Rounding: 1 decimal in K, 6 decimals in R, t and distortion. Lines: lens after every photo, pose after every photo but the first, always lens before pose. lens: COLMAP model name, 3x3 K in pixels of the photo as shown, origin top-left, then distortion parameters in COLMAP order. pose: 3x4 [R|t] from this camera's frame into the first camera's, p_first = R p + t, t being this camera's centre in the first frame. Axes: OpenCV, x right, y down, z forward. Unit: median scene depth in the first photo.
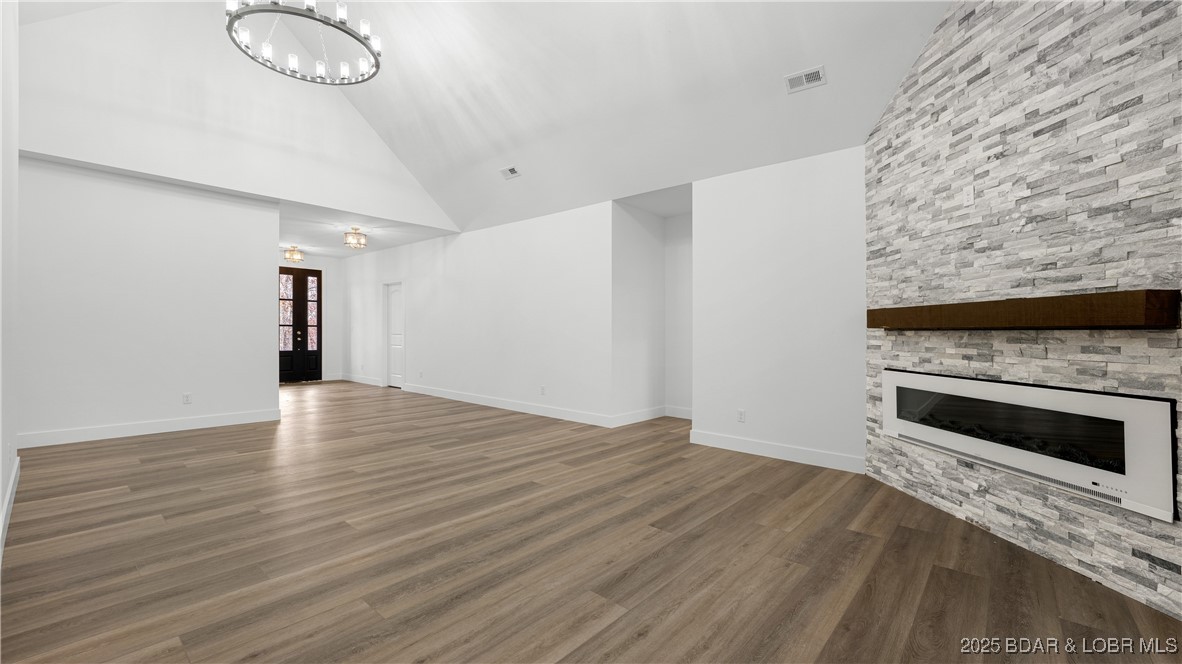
lens RADIAL K [[483.2, 0, 619.0], [0, 483.2, 333.4], [0, 0, 1]] dist [-0.000512, -0.000030]
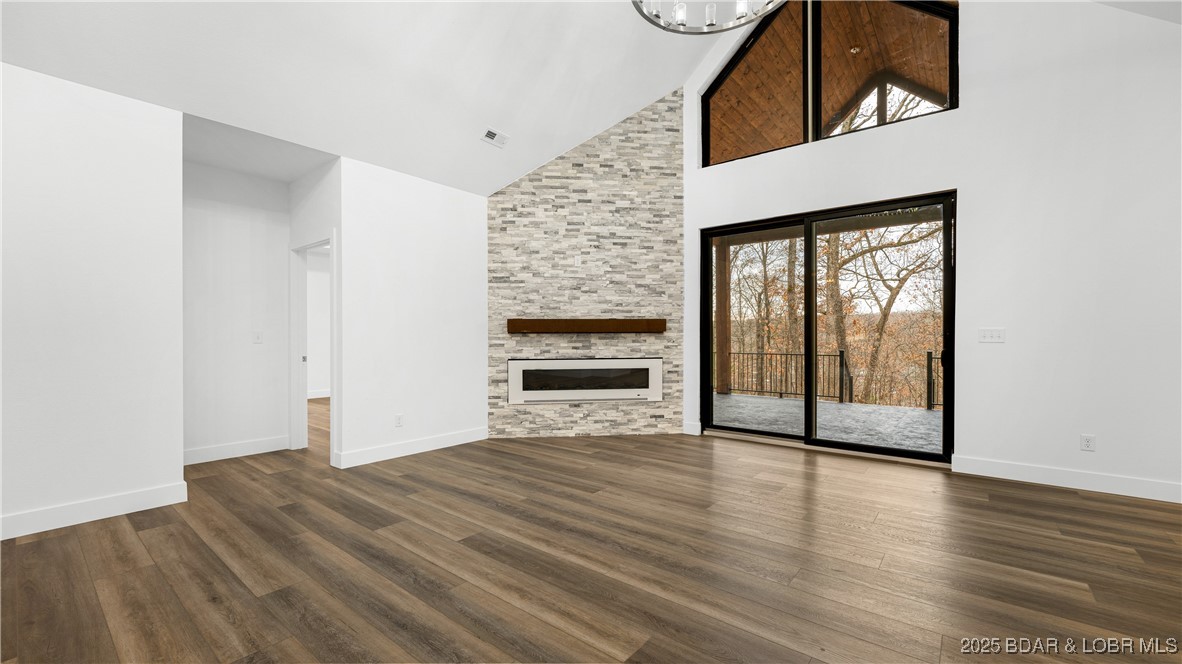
lens RADIAL K [[483.9, 0, 542.9], [0, 483.9, 338.6], [0, 0, 1]] dist [-0.000415, -0.000043]
pose [[0.031394, -0.014882, 0.999396, -1.158023], [0.006395, 0.999872, 0.014688, -0.014565], [-0.999487, 0.005930, 0.031486, 1.081121]]
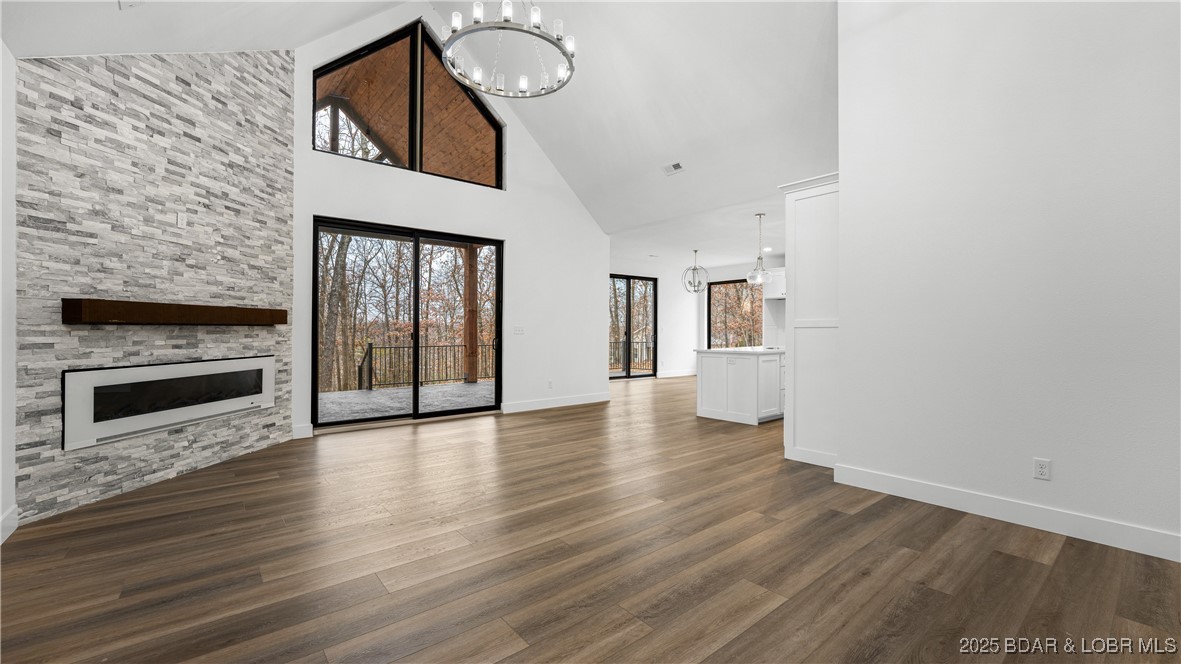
lens RADIAL K [[497.3, 0, 624.4], [0, 497.3, 334.6], [0, 0, 1]] dist [-0.001005, 0.000374]
pose [[-0.988518, -0.009389, 0.150809, -0.644213], [-0.007306, 0.999870, 0.014360, -0.009584], [-0.150924, 0.013093, -0.988459, 2.139576]]
